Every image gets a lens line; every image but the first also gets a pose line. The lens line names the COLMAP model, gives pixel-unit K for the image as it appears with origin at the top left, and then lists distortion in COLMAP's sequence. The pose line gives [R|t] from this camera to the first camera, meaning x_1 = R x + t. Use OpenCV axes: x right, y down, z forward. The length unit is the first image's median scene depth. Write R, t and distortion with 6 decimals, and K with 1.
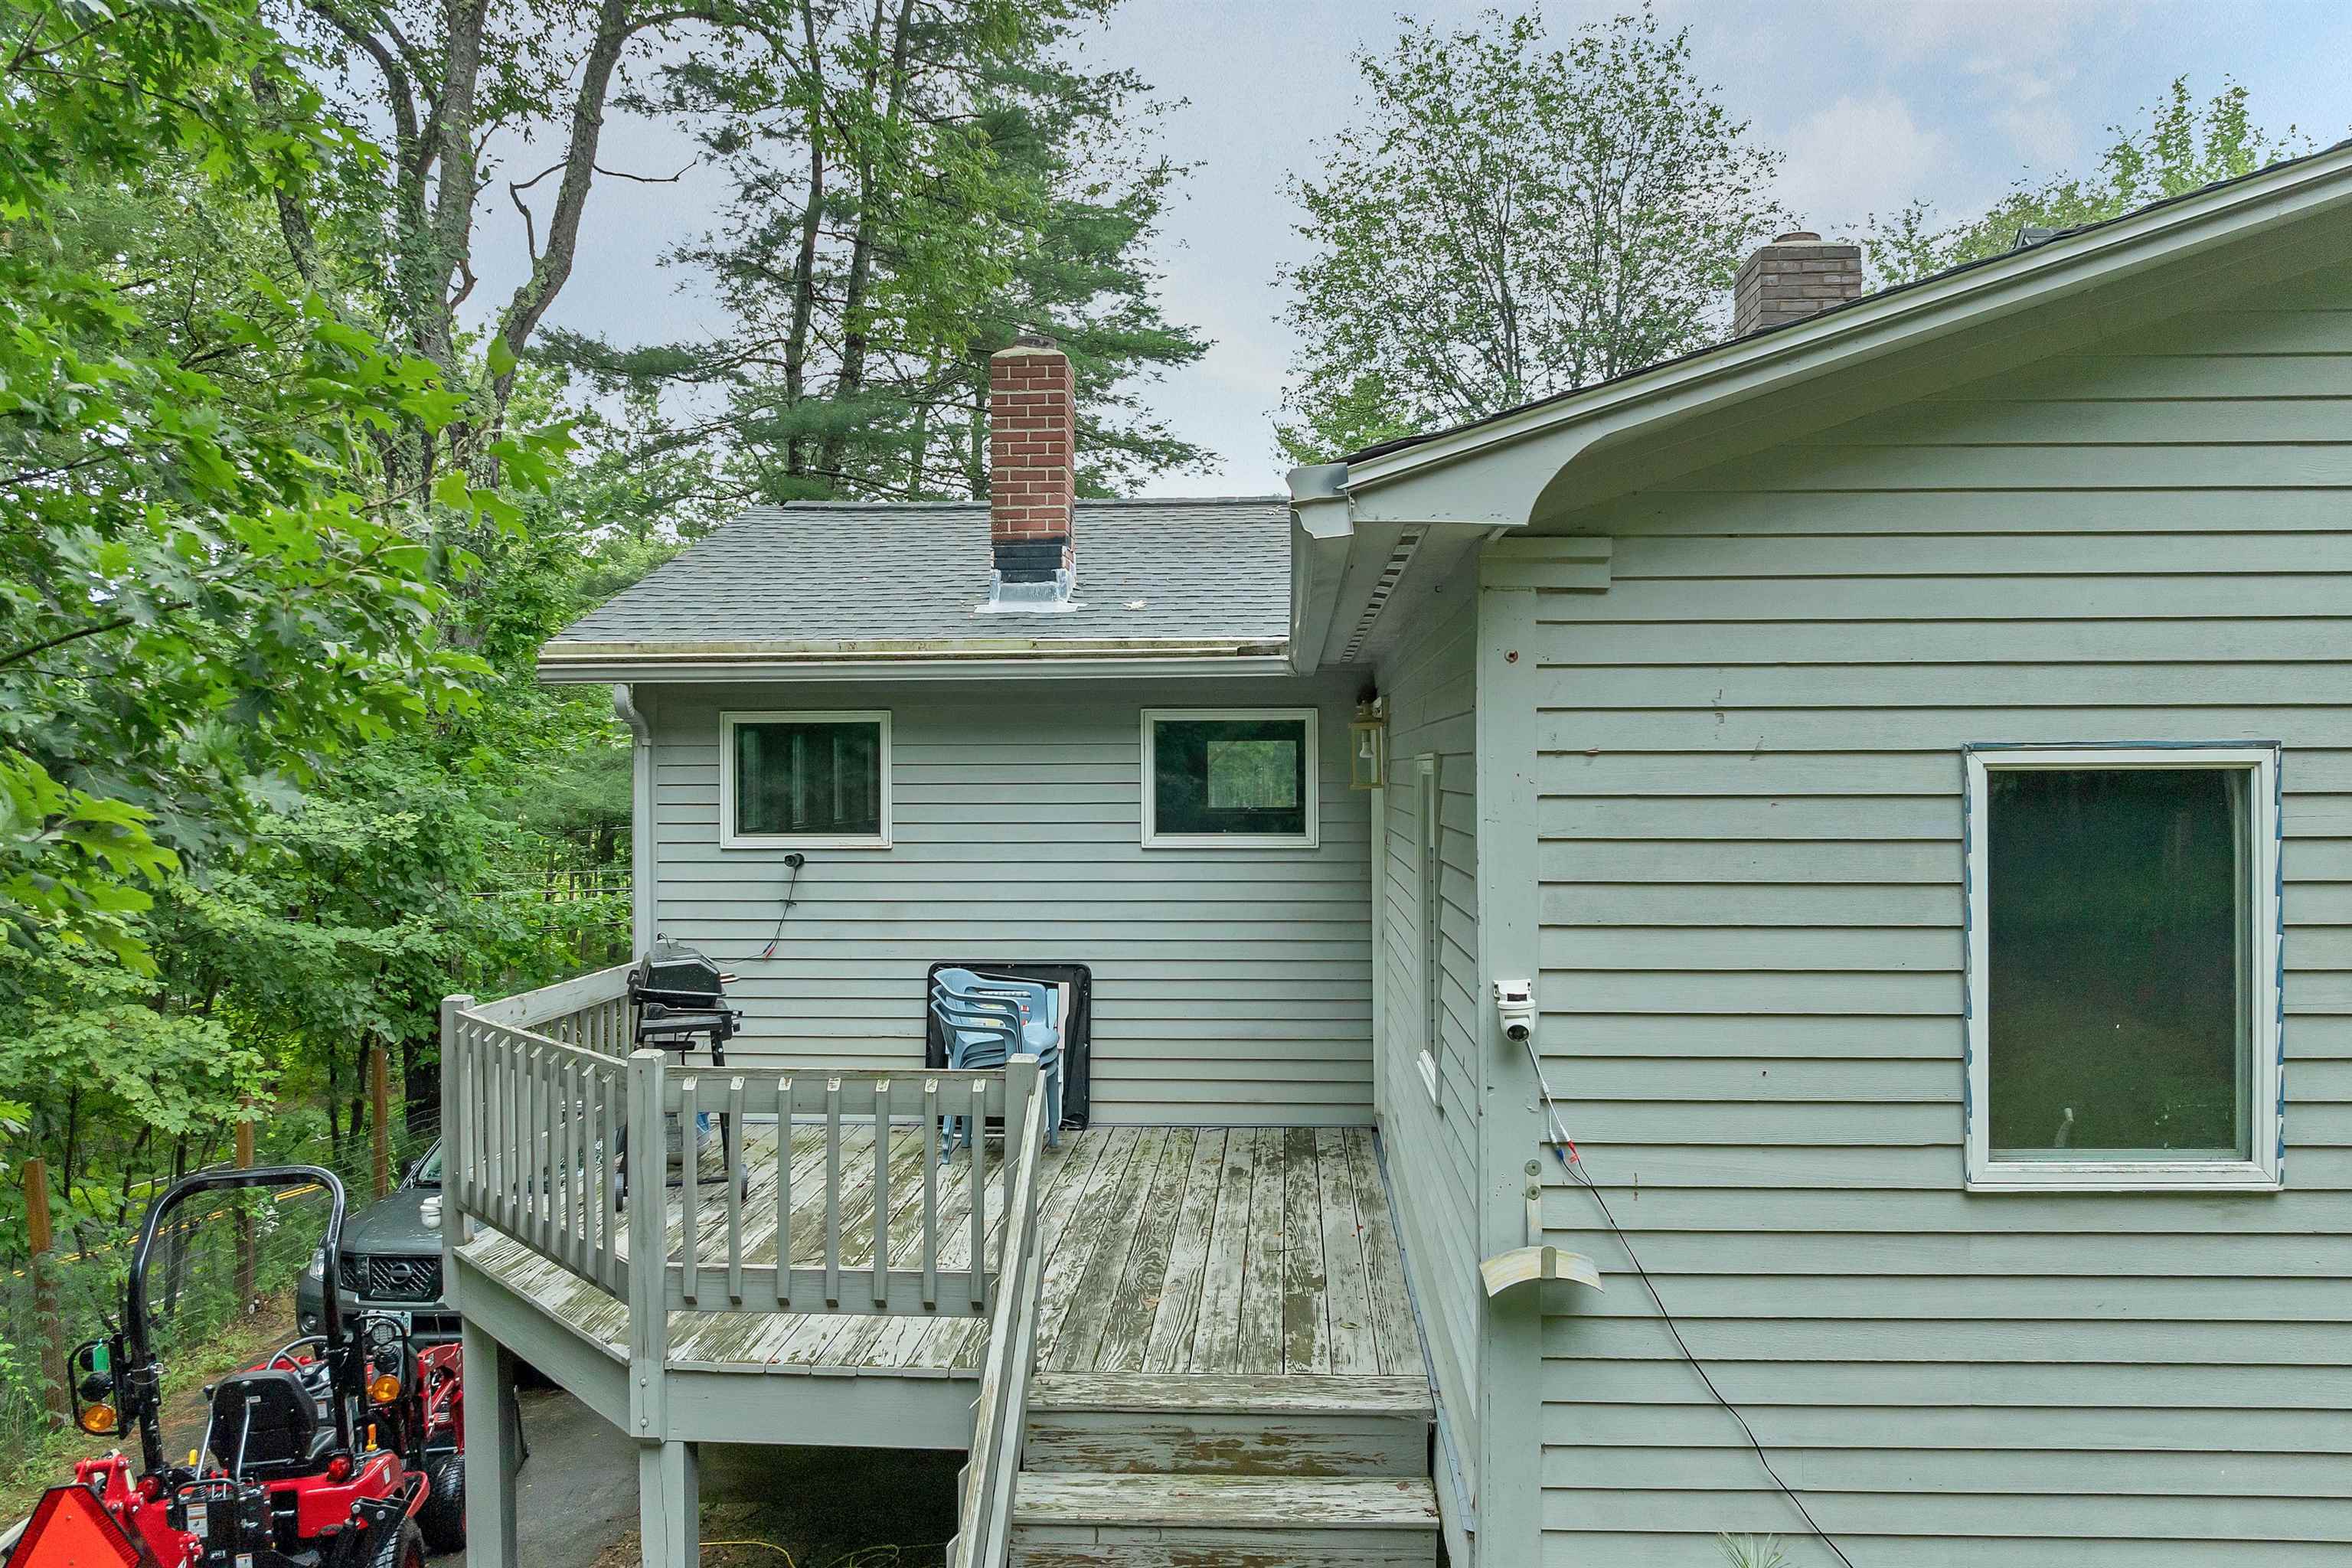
lens RADIAL K [[1758.2, 0, 1181.3], [0, 1758.2, 784.4], [0, 0, 1]] dist [-0.040647, 0.011230]
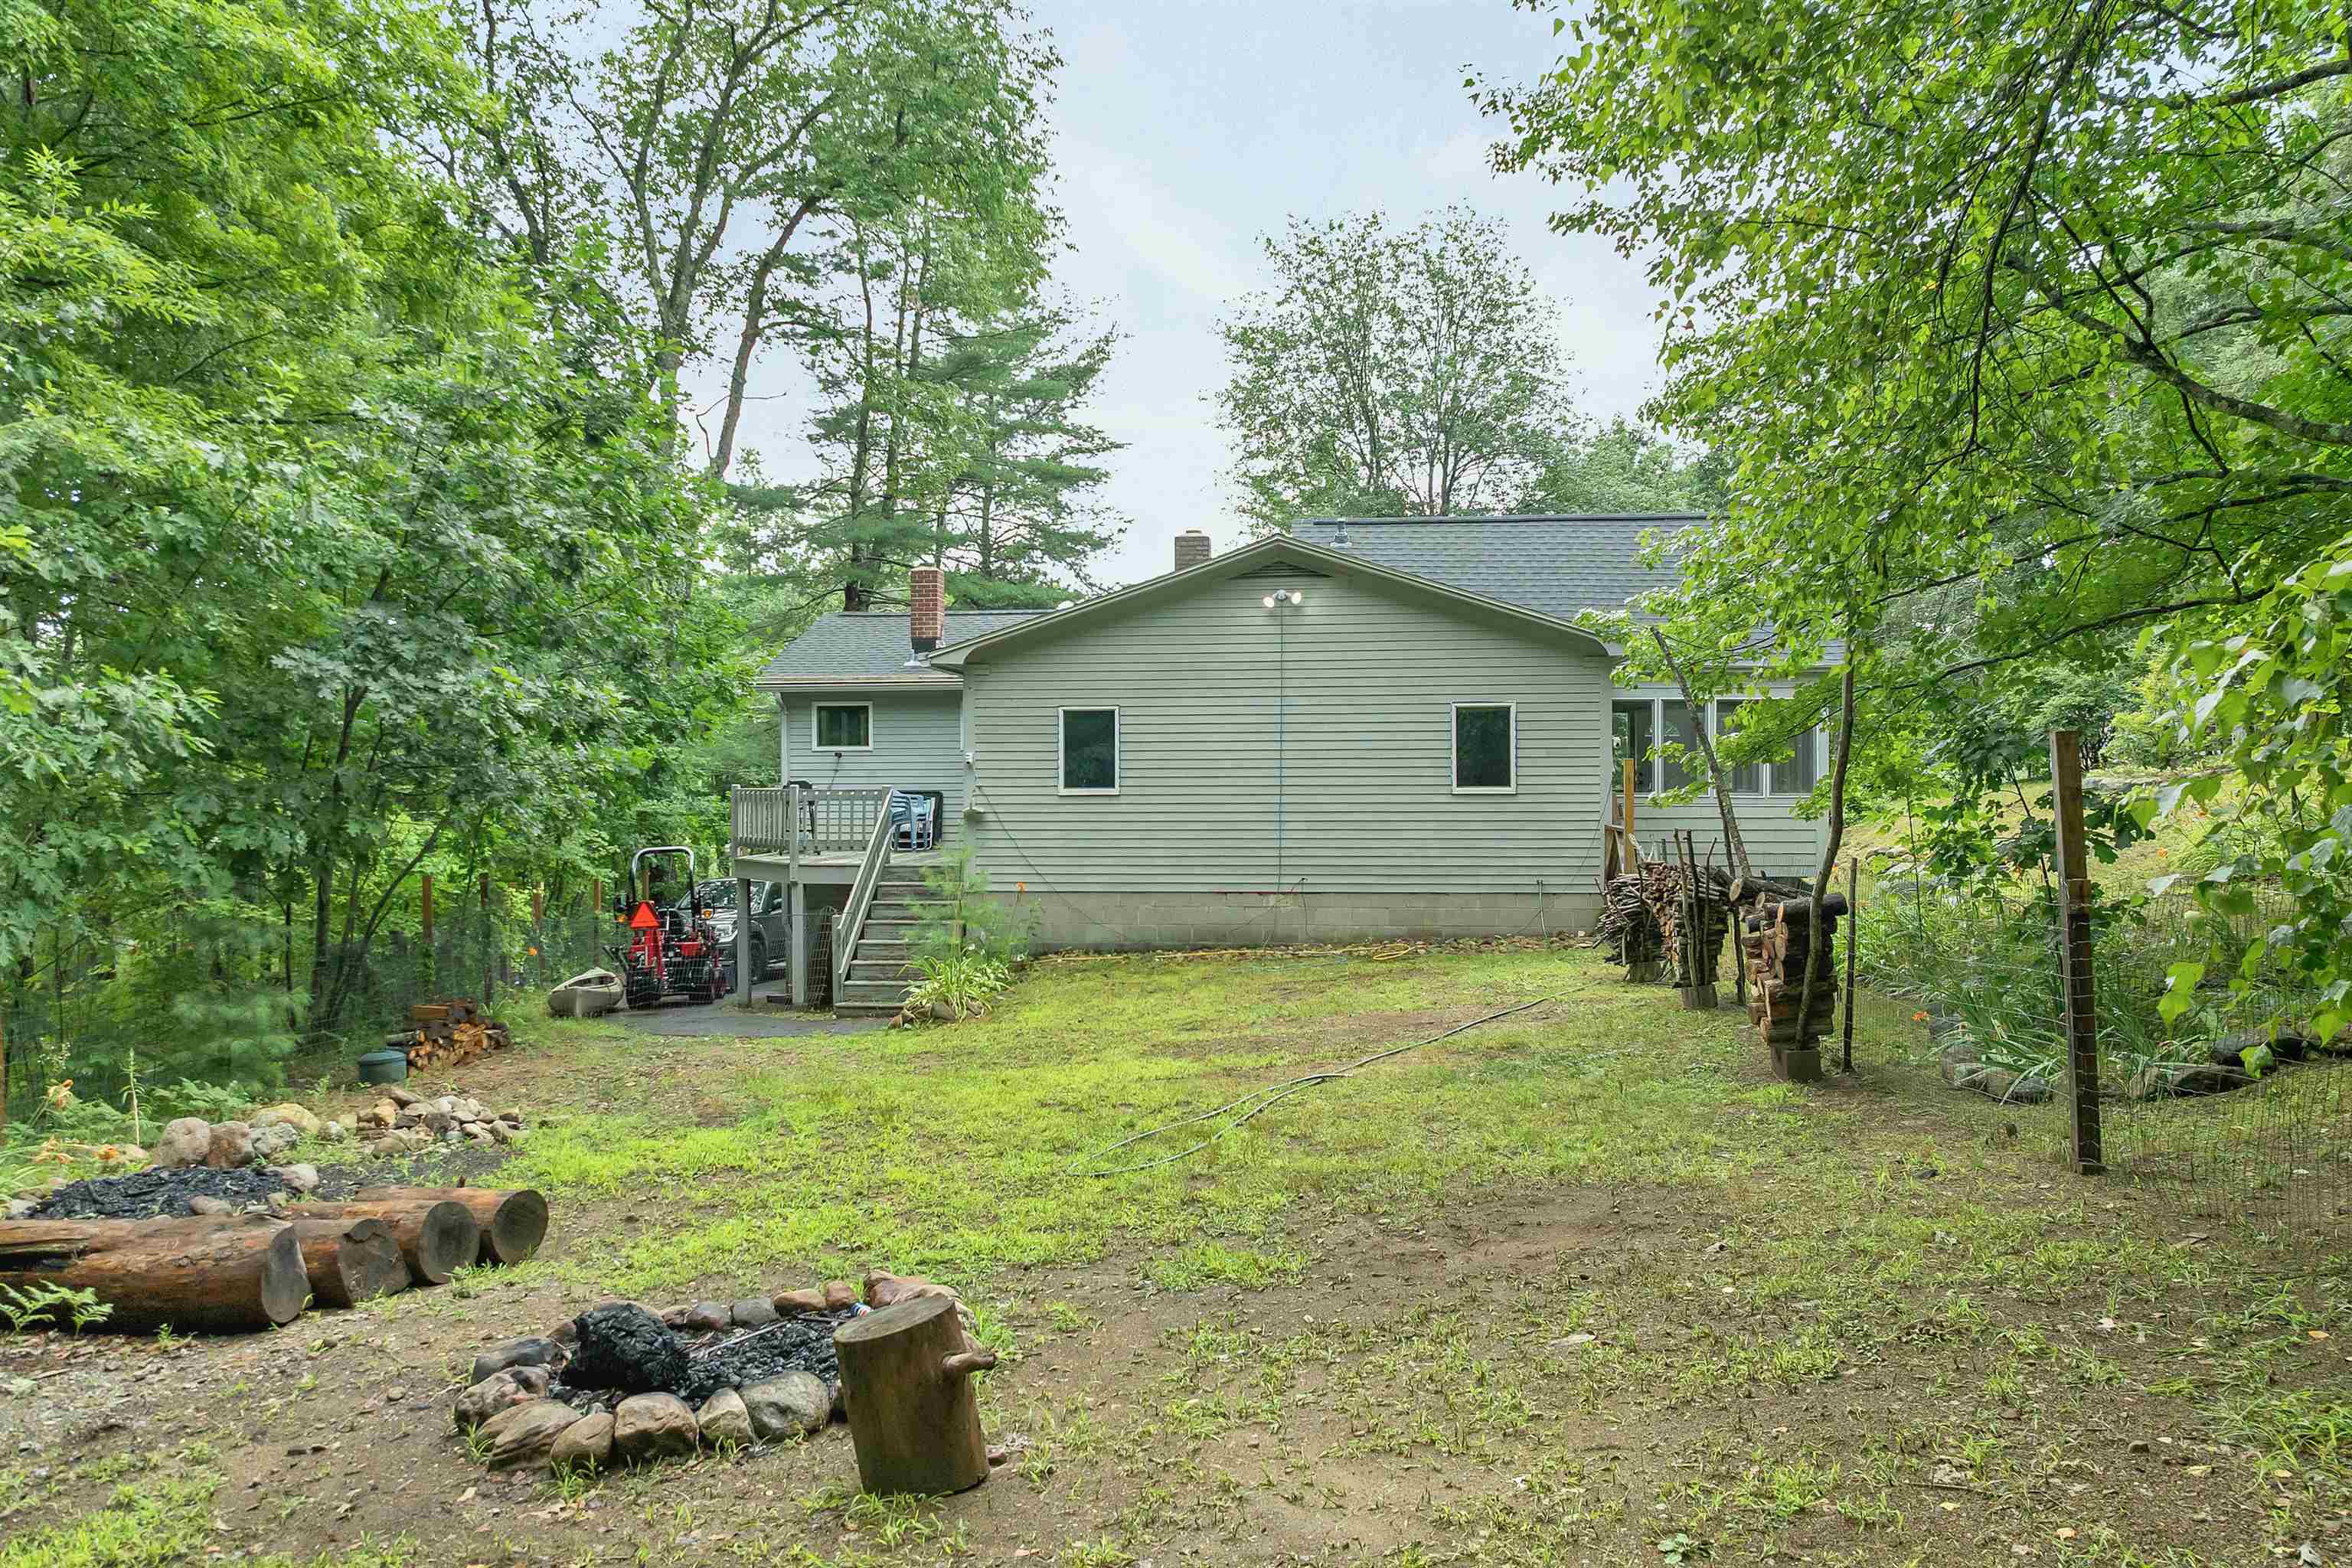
lens RADIAL K [[1758.2, 0, 1181.3], [0, 1758.2, 784.4], [0, 0, 1]] dist [-0.040647, 0.011230]
pose [[0.998847, 0.000518, -0.047999, 0.446153], [-0.000423, 0.999998, 0.001976, 0.082150], [0.048000, -0.001953, 0.998845, -1.715053]]
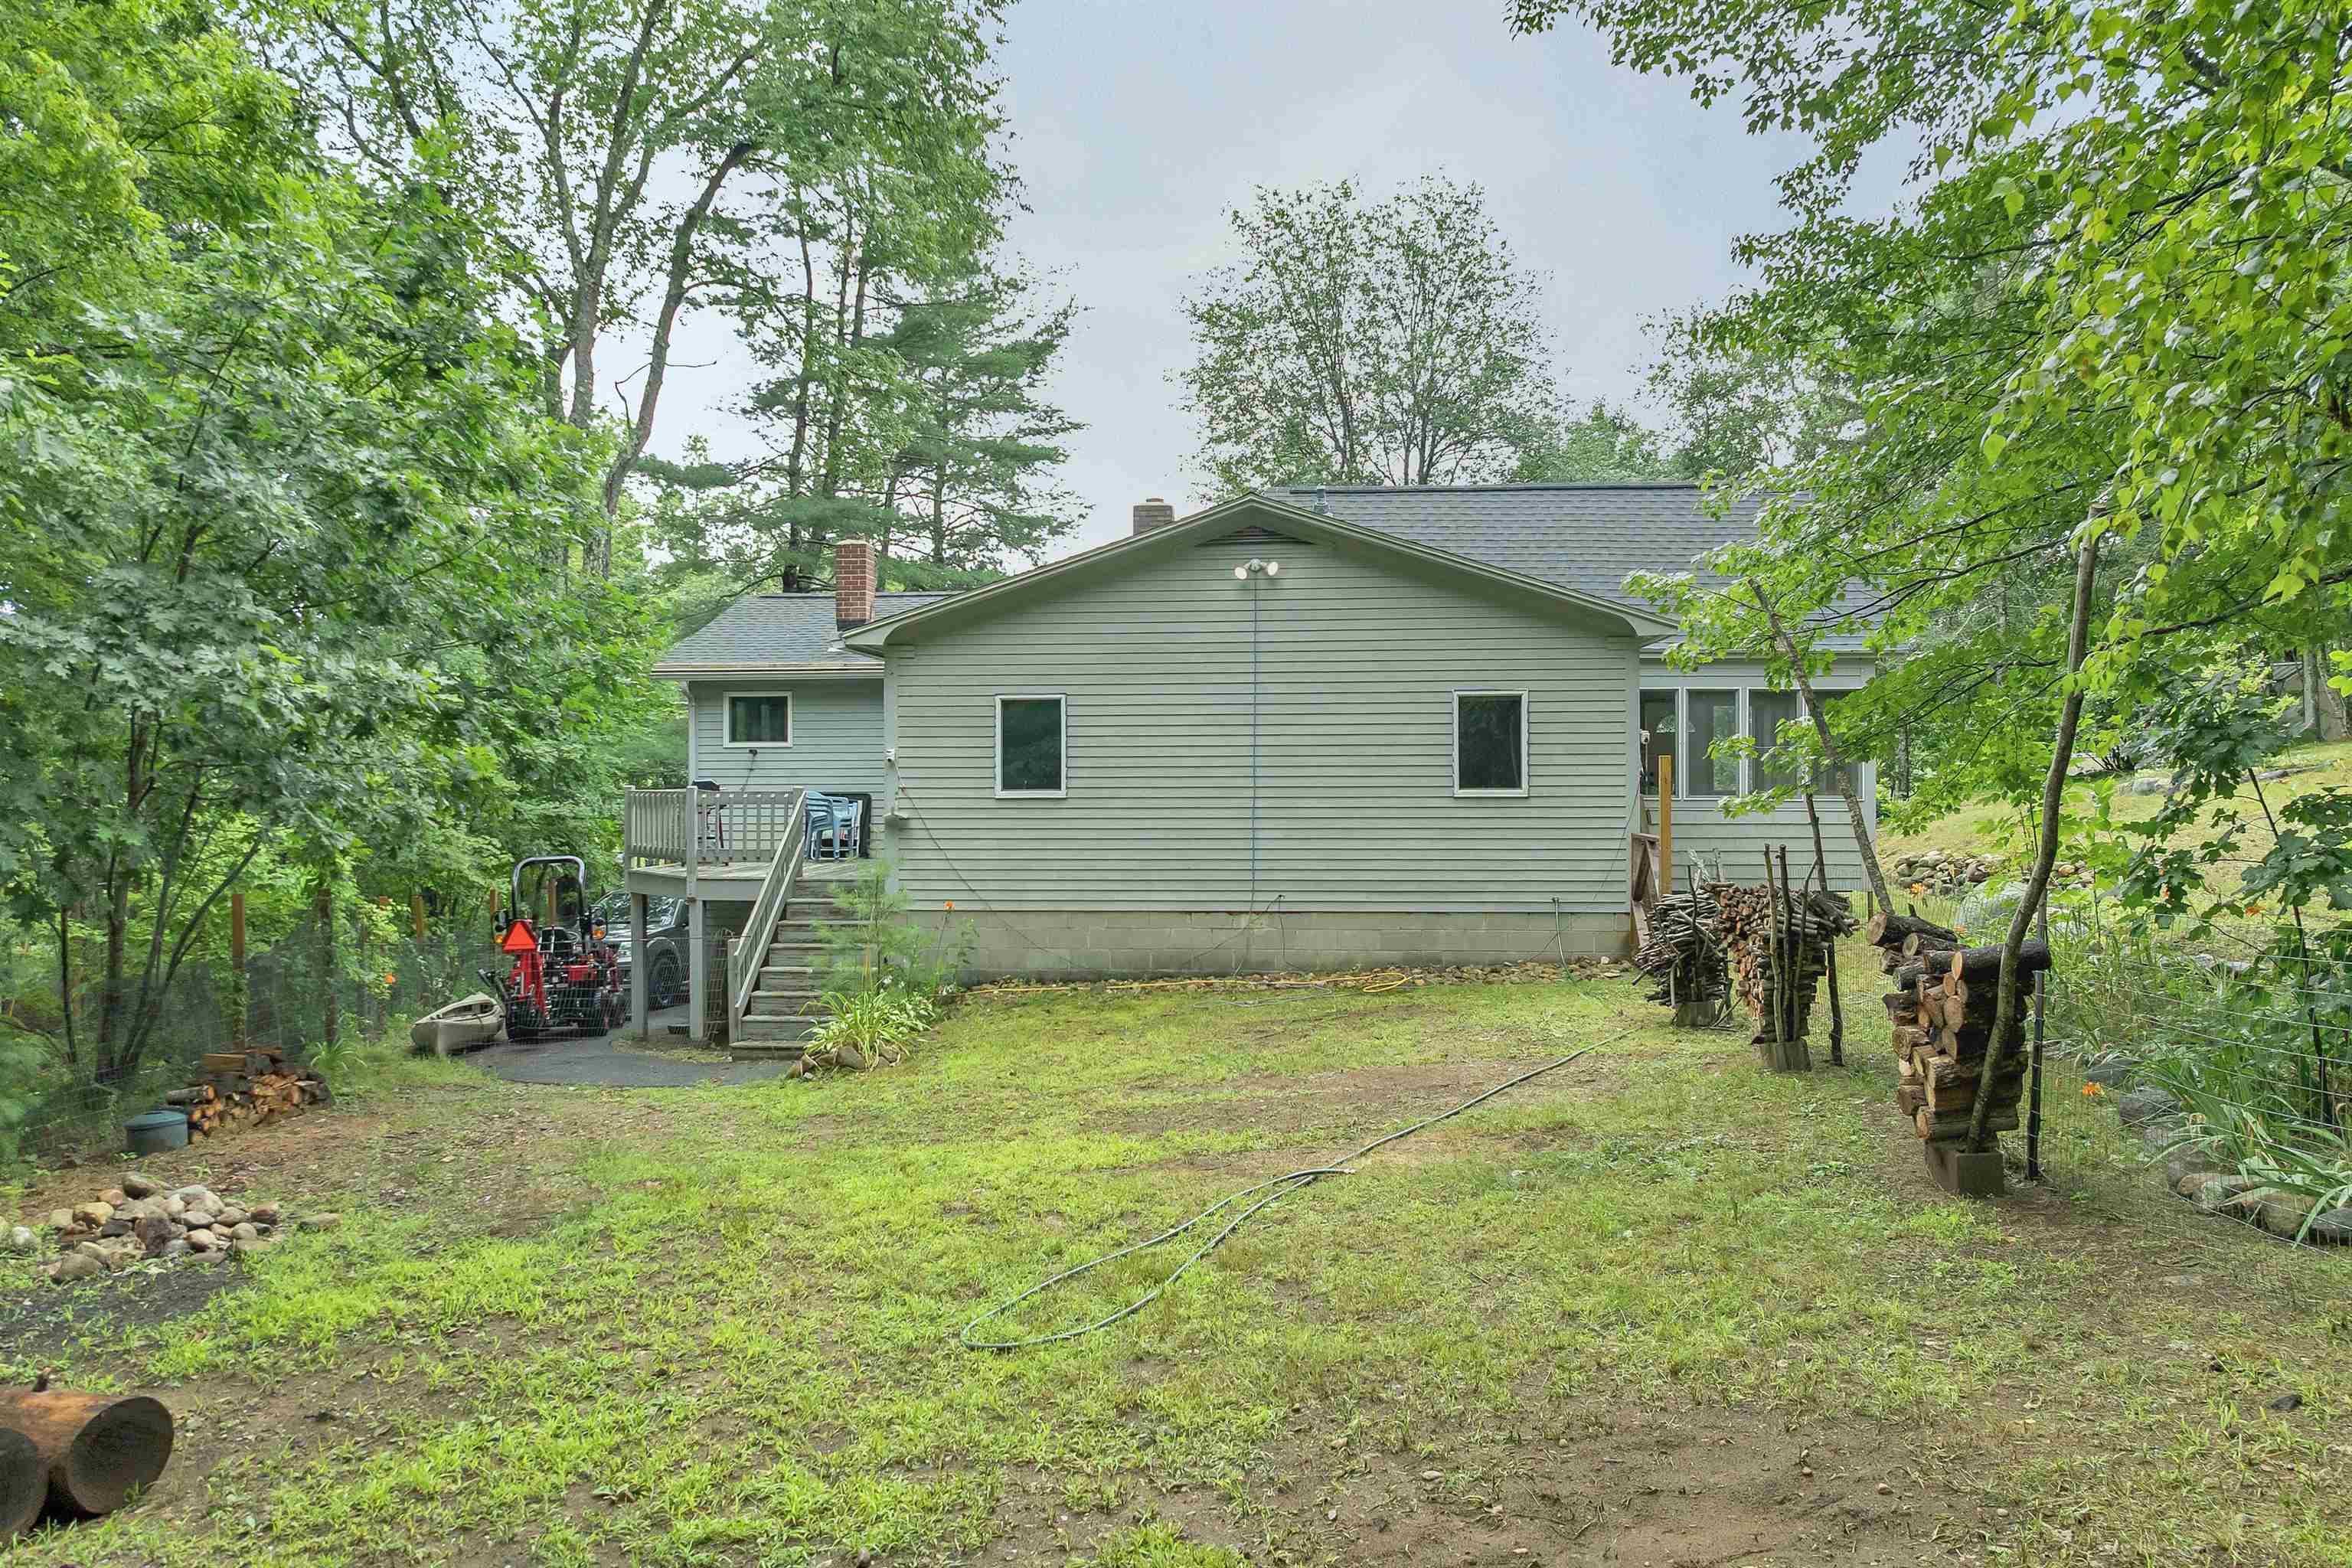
lens RADIAL K [[1758.2, 0, 1181.3], [0, 1758.2, 784.4], [0, 0, 1]] dist [-0.040647, 0.011230]
pose [[0.999575, 0.000749, -0.029147, 0.442191], [-0.000686, 0.999997, 0.002140, 0.081104], [0.029148, -0.002119, 0.999573, -1.412939]]
